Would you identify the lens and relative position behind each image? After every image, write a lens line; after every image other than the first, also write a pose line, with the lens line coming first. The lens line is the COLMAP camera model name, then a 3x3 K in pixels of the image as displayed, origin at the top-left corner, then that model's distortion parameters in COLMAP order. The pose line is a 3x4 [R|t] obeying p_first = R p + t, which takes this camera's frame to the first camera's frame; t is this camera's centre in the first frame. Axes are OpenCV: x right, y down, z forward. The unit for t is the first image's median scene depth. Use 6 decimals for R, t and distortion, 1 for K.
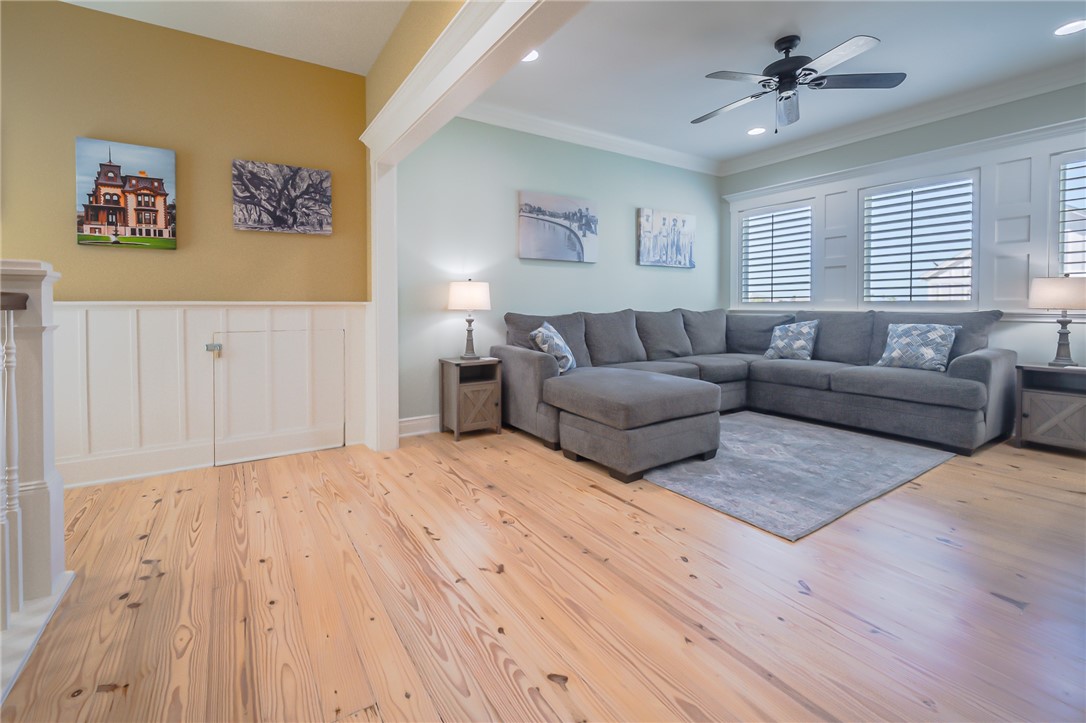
lens RADIAL K [[469.6, 0, 542.4], [0, 469.6, 313.4], [0, 0, 1]] dist [0.000502, 0.000047]
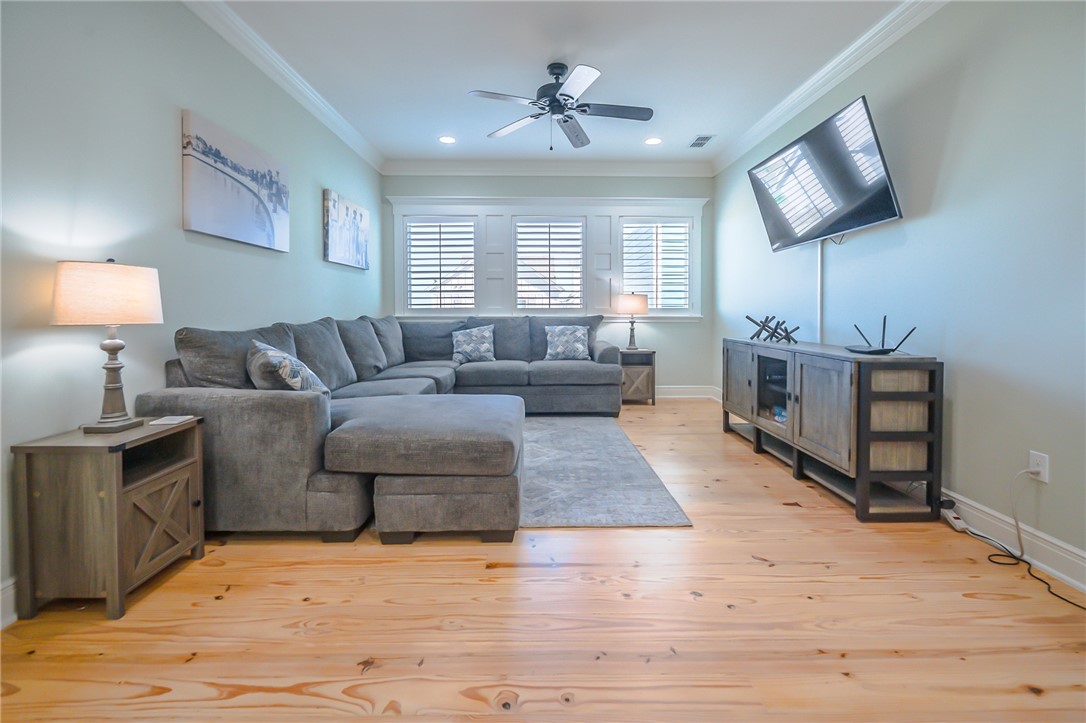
lens RADIAL K [[437.8, 0, 542.2], [0, 437.8, 317.2], [0, 0, 1]] dist [-0.003761, -0.000343]
pose [[0.543201, -0.013771, 0.839490, -0.282044], [0.014937, 0.999866, 0.006737, -0.011207], [-0.839470, 0.008879, 0.543334, 0.394520]]
